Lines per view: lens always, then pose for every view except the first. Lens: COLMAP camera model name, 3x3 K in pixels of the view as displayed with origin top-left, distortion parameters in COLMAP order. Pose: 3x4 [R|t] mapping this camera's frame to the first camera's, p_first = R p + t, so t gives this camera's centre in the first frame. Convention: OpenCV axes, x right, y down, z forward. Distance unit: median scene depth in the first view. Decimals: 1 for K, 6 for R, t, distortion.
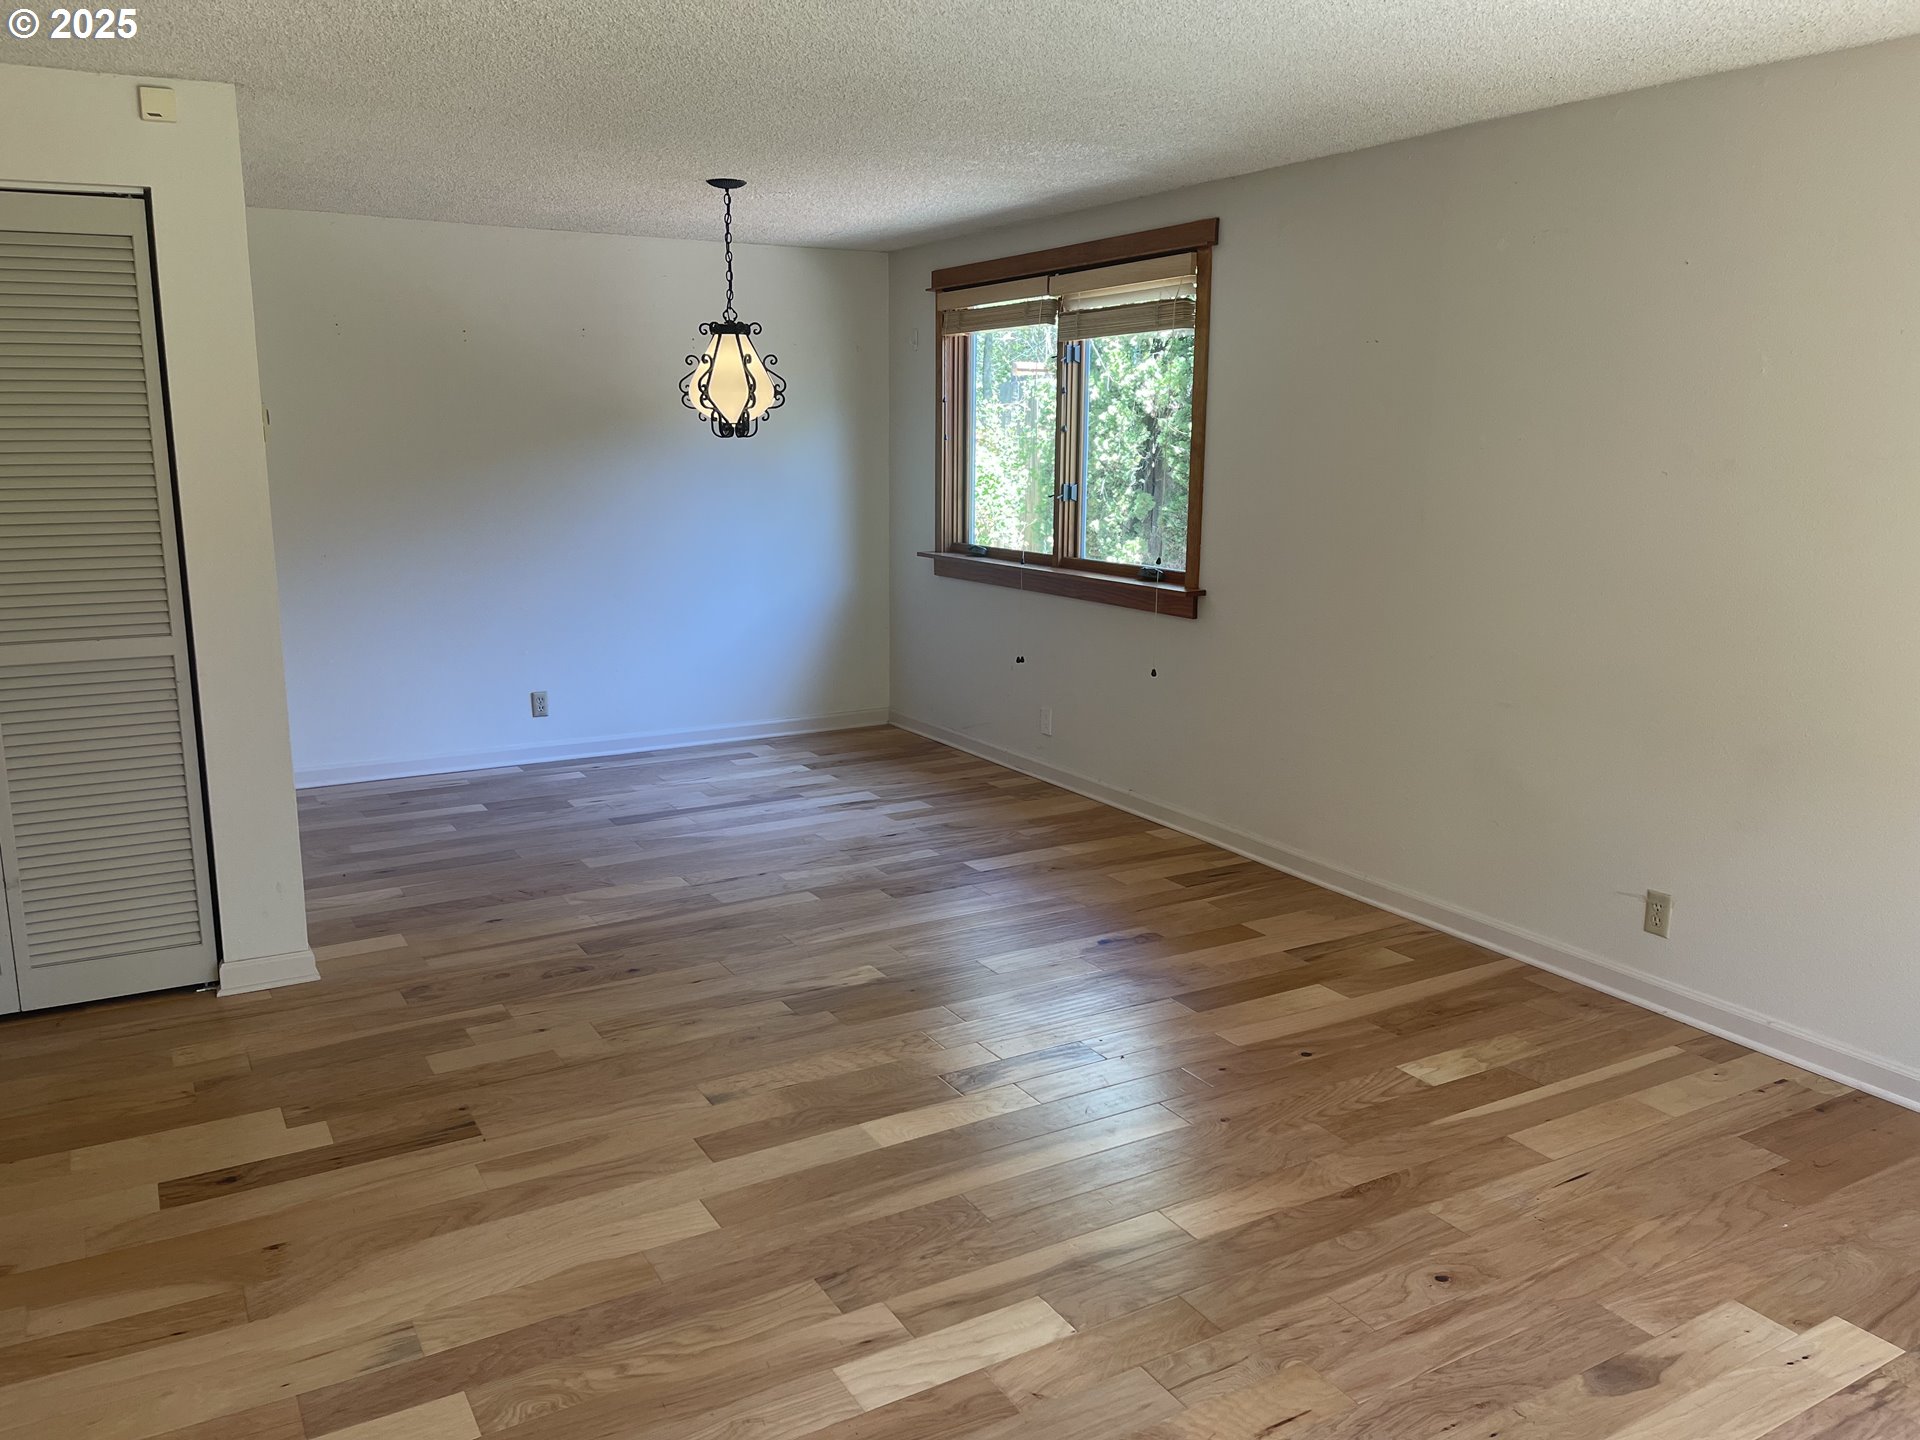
lens RADIAL K [[1446.5, 0, 954.4], [0, 1446.5, 726.8], [0, 0, 1]] dist [0.082113, -0.106736]
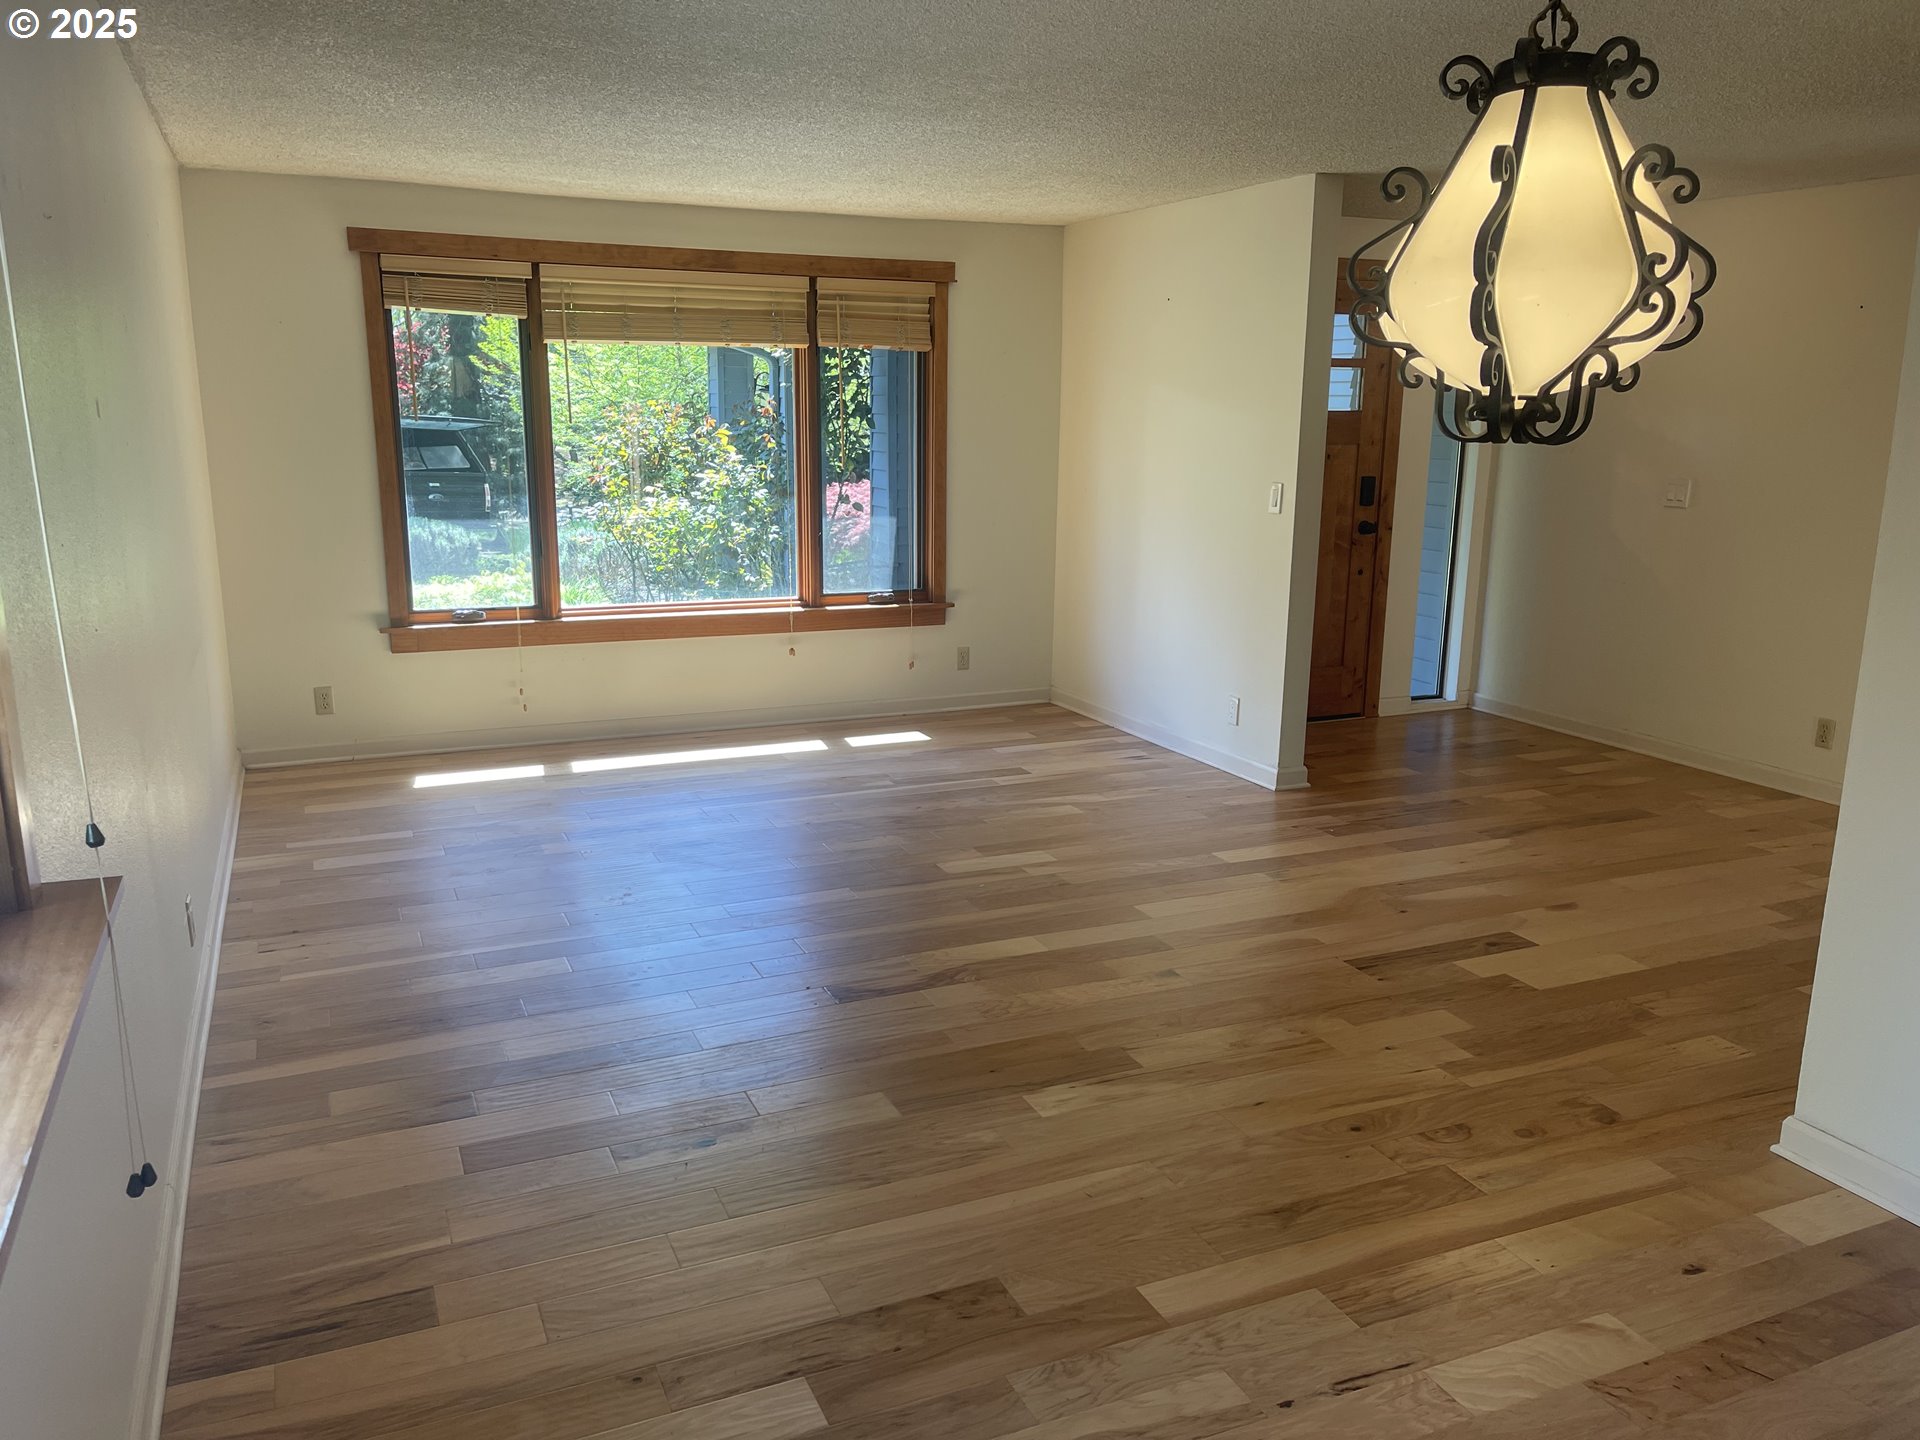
lens RADIAL K [[1446.5, 0, 954.4], [0, 1446.5, 726.8], [0, 0, 1]] dist [0.082113, -0.106736]
pose [[-0.993582, -0.039594, 0.105962, -0.087890], [0.007359, 0.912131, 0.409833, -0.345155], [-0.112878, 0.407983, -0.905985, 1.670586]]
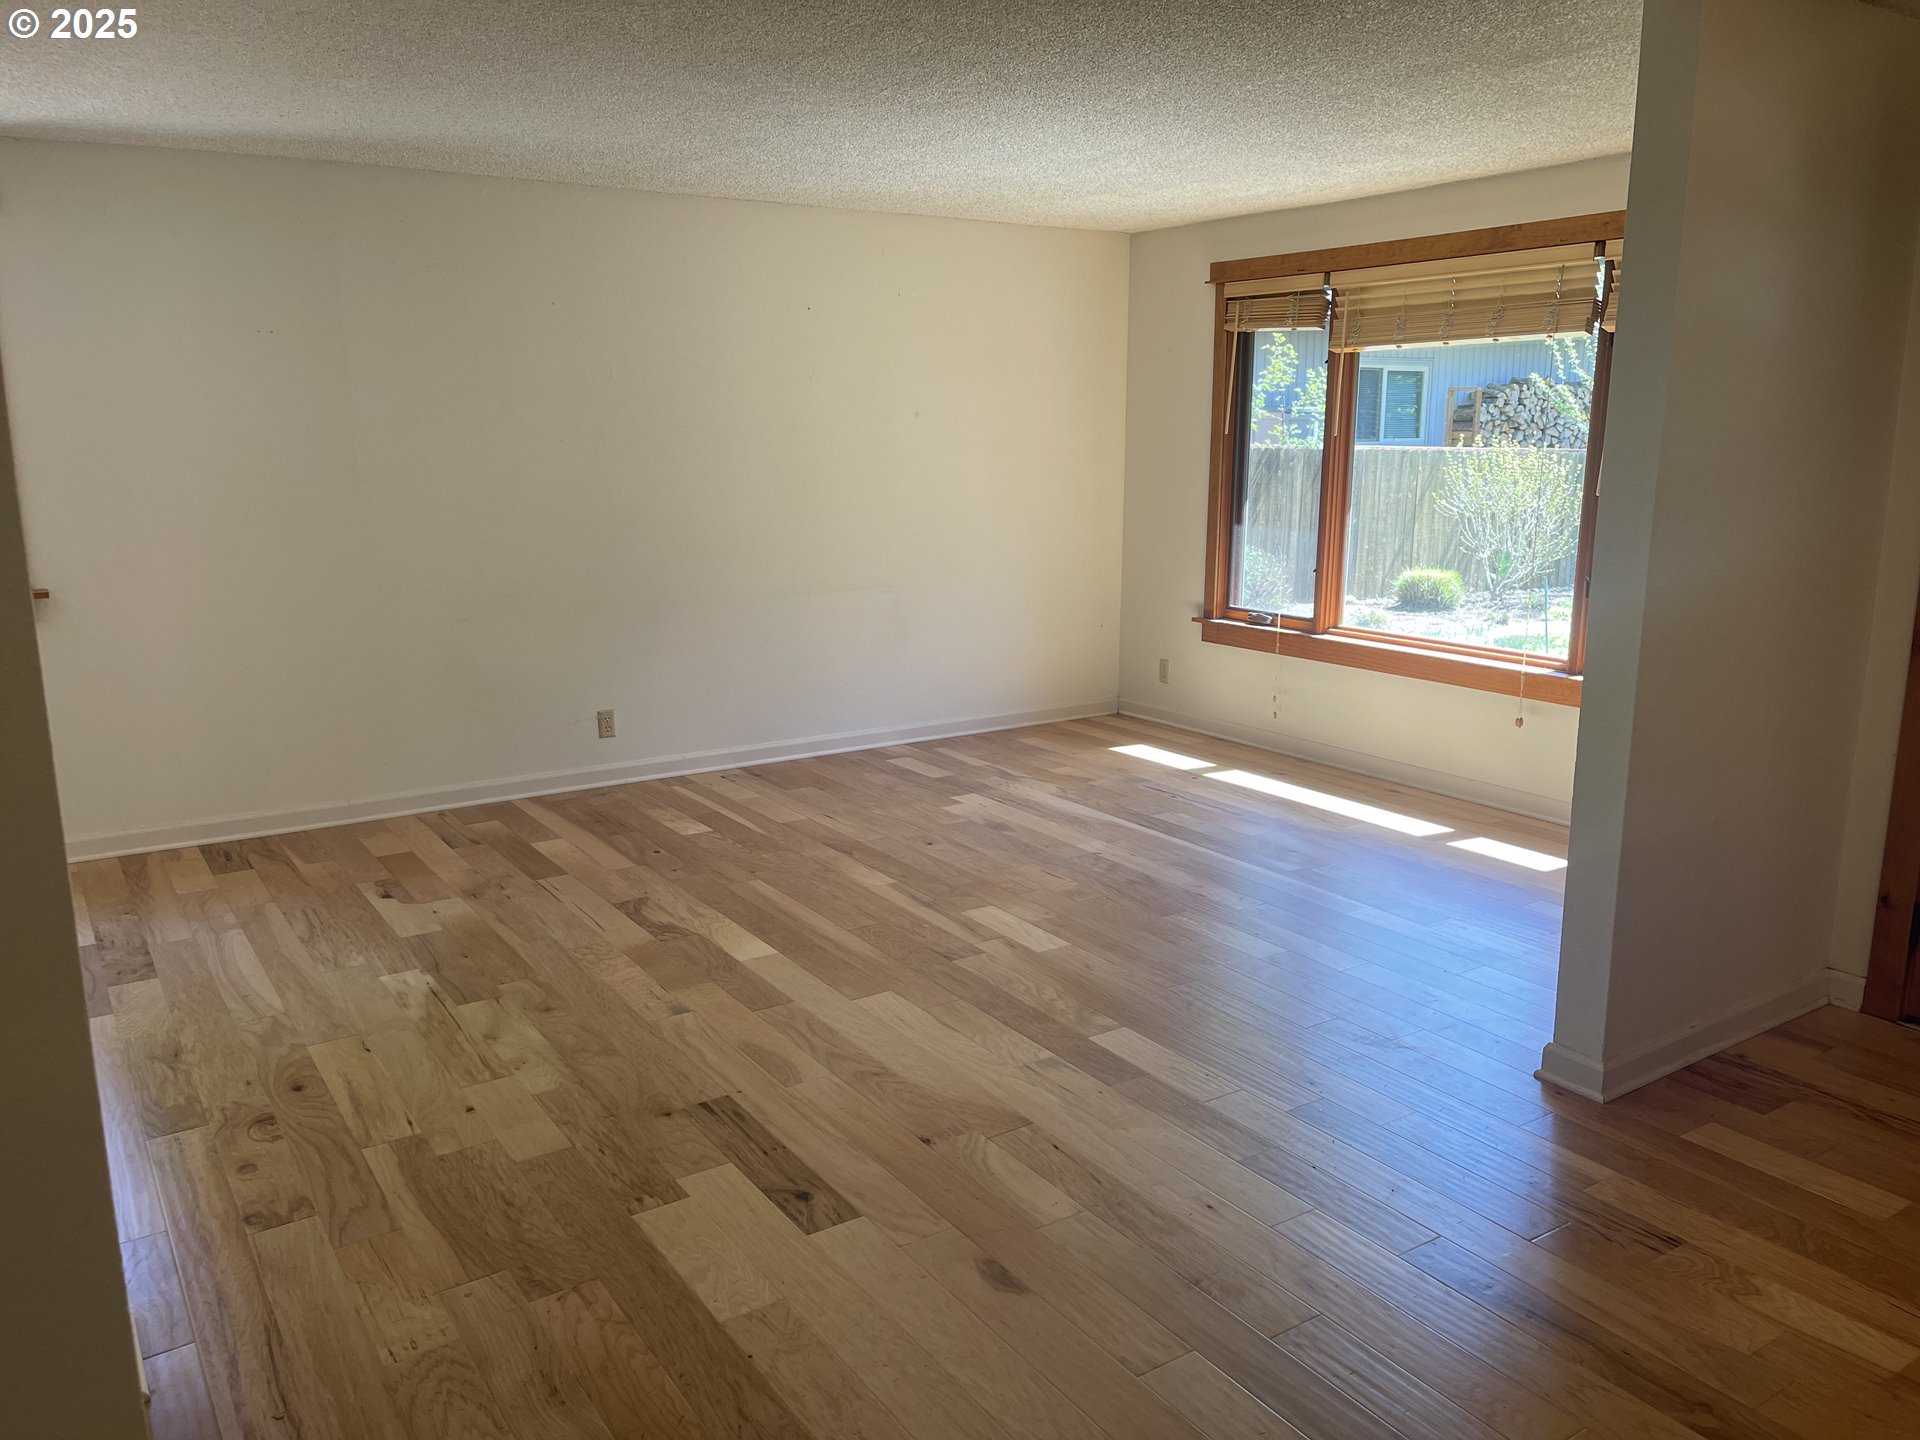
lens RADIAL K [[1446.5, 0, 954.4], [0, 1446.5, 726.8], [0, 0, 1]] dist [0.082113, -0.106736]
pose [[-0.053401, -0.214494, 0.975264, -1.012834], [0.206219, 0.953236, 0.220941, -0.130215], [-0.977048, 0.212916, -0.006671, 0.626220]]
